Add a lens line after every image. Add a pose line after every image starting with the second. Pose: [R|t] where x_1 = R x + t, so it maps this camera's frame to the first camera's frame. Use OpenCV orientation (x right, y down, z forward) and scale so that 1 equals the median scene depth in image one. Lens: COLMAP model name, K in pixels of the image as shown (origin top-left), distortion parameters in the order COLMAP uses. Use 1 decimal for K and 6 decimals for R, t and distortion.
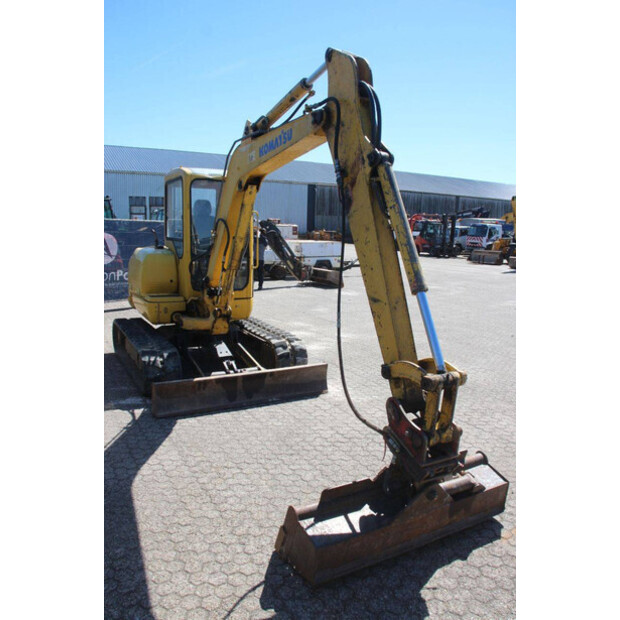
lens RADIAL K [[517.0, 0, 310.0], [0, 517.0, 310.0], [0, 0, 1]] dist [-0.179327, 0.149750]
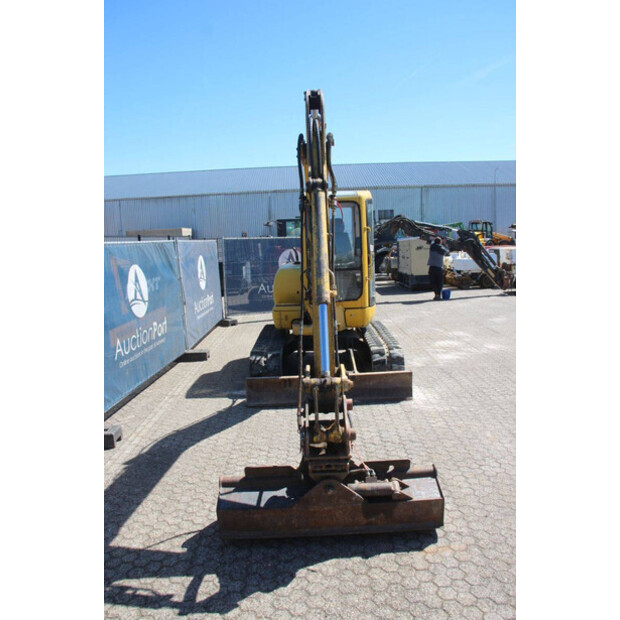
lens RADIAL K [[517.0, 0, 310.0], [0, 517.0, 310.0], [0, 0, 1]] dist [-0.179327, 0.149750]
pose [[0.869297, 0.006466, -0.494248, 0.451751], [-0.014305, 0.999825, -0.012081, -0.005061], [0.494083, 0.017572, 0.869237, 0.007433]]
